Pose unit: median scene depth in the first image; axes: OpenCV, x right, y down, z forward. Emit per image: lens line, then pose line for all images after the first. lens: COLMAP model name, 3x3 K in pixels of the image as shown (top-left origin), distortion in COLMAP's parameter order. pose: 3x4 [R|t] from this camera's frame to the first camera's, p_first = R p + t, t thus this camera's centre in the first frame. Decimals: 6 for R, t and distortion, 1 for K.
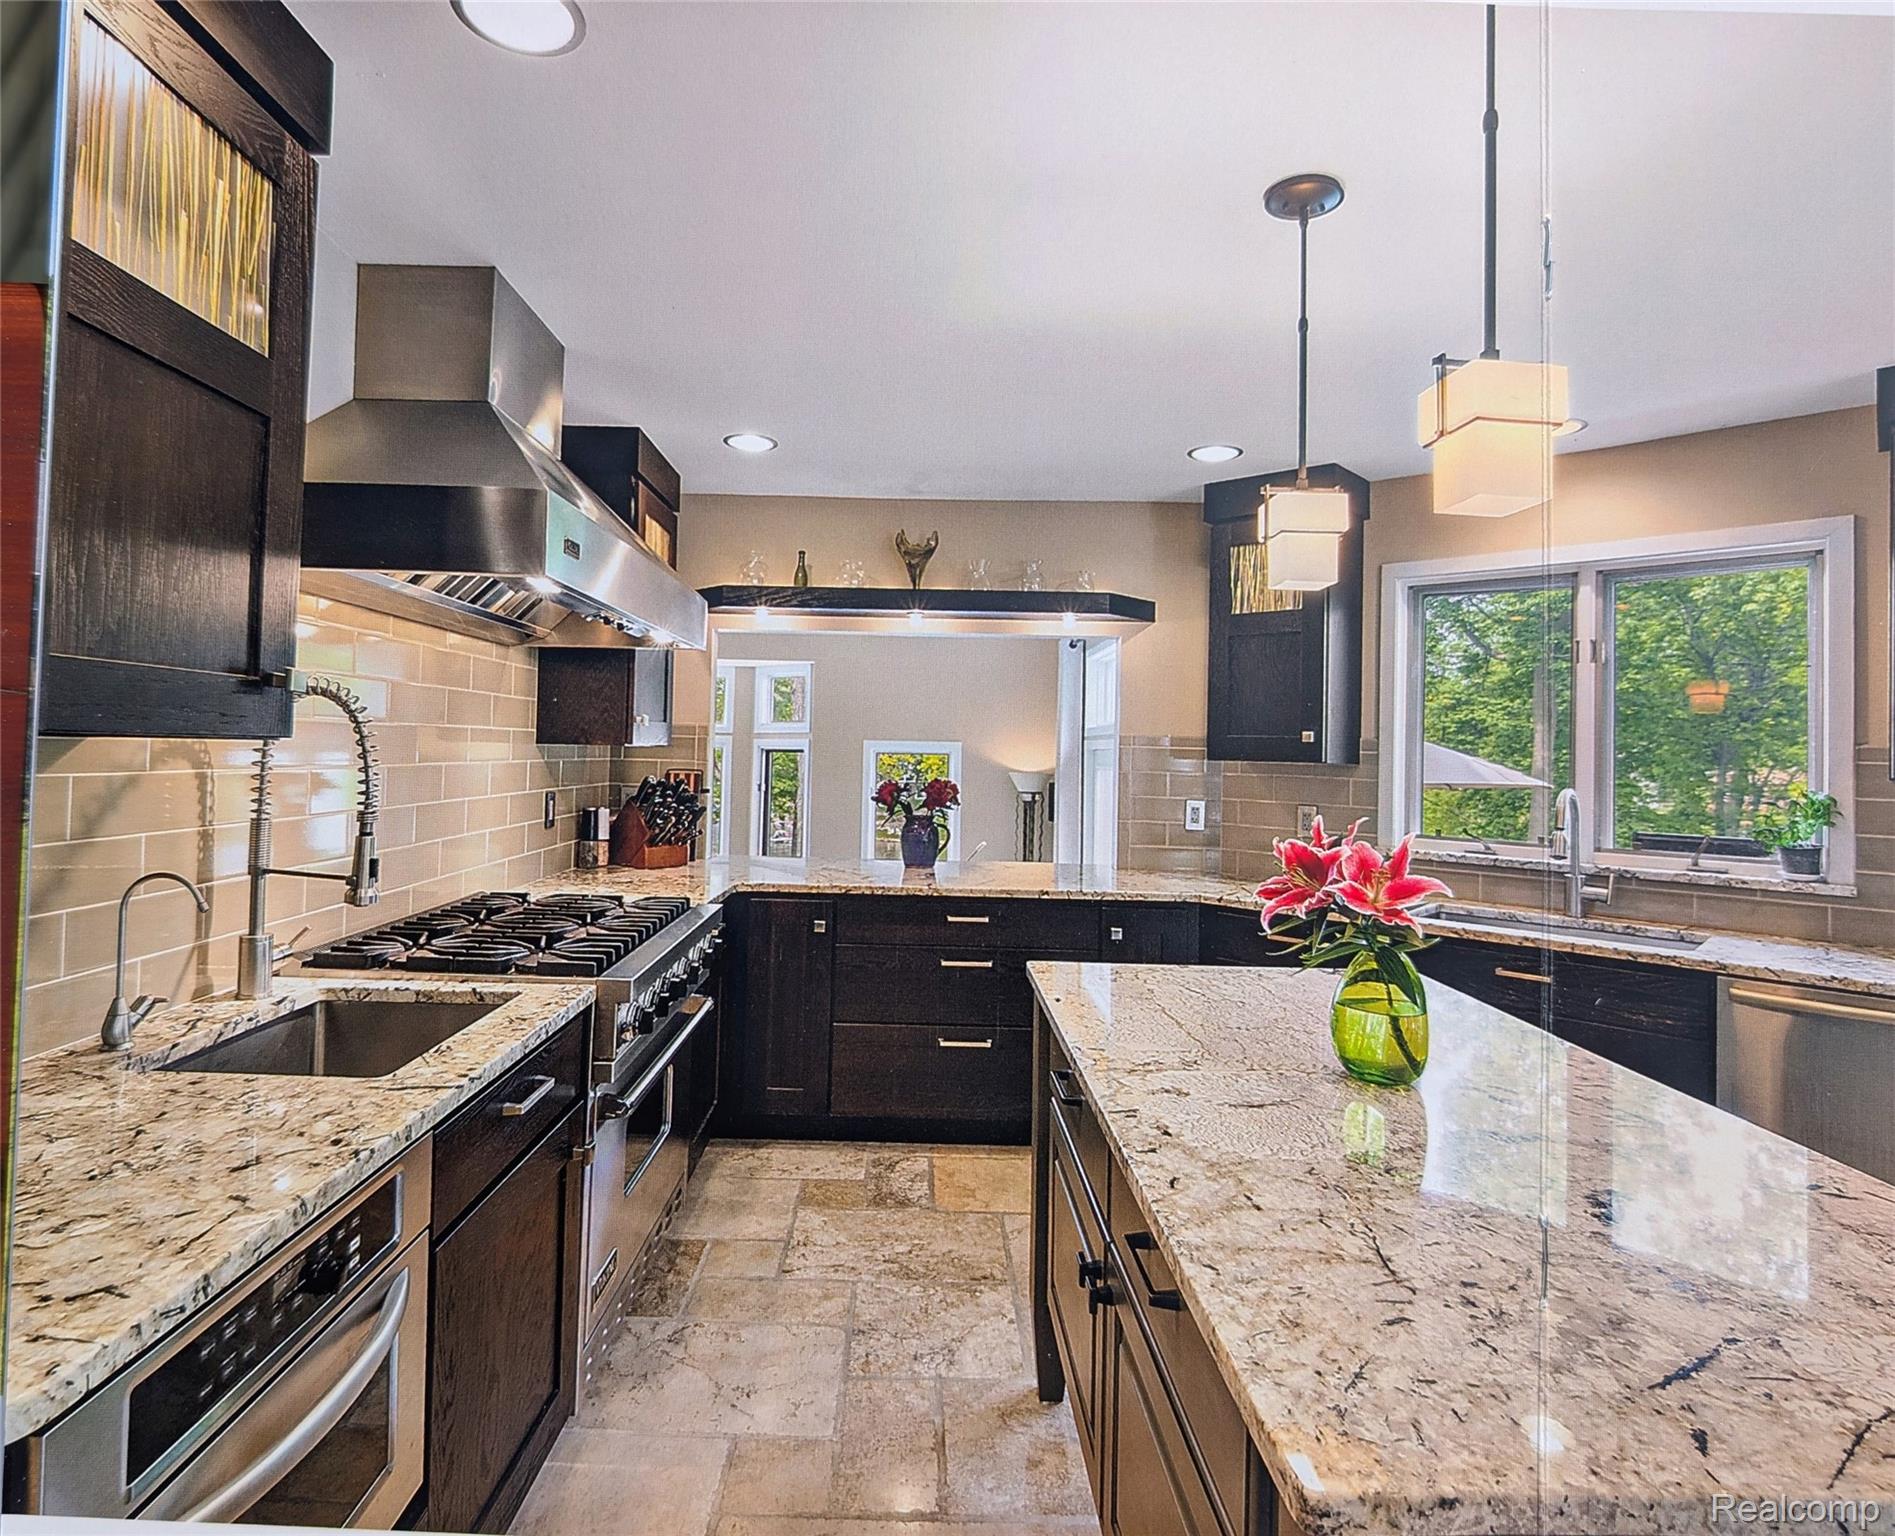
lens RADIAL K [[1122.6, 0, 943.1], [0, 1122.6, 732.7], [0, 0, 1]] dist [-0.018280, -0.000112]
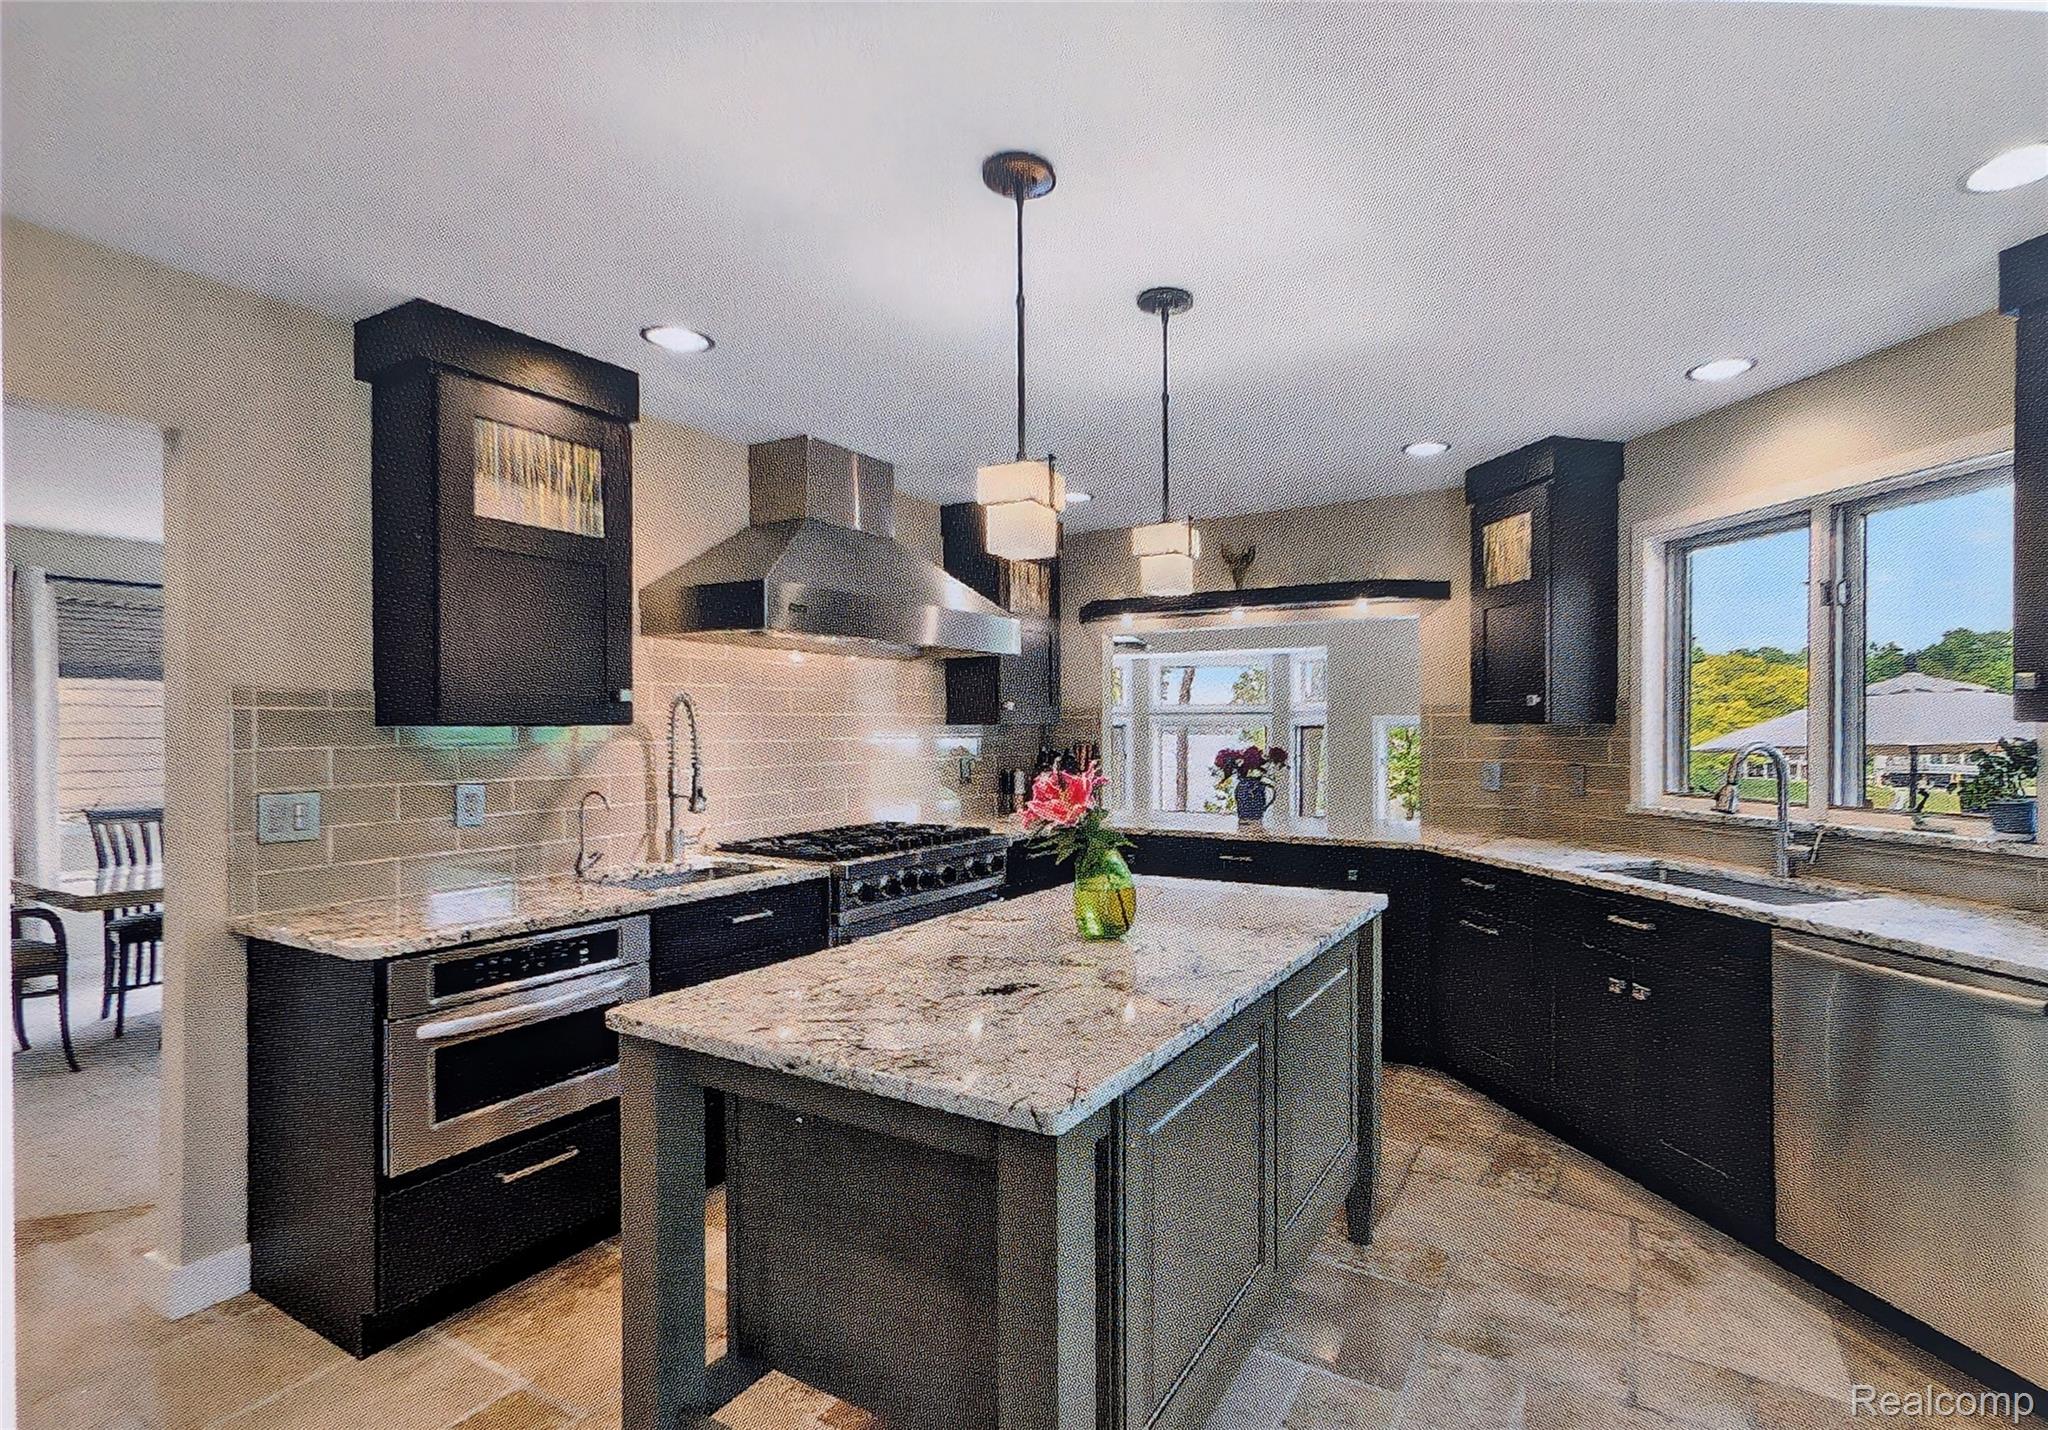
lens RADIAL K [[1025.2, 0, 1023.6], [0, 1025.2, 739.2], [0, 0, 1]] dist [-0.000114, 0.000028]
pose [[0.844263, -0.020225, -0.535548, 0.554422], [0.032313, 0.999391, 0.013197, 0.017261], [0.534955, -0.028447, 0.844402, -0.096535]]
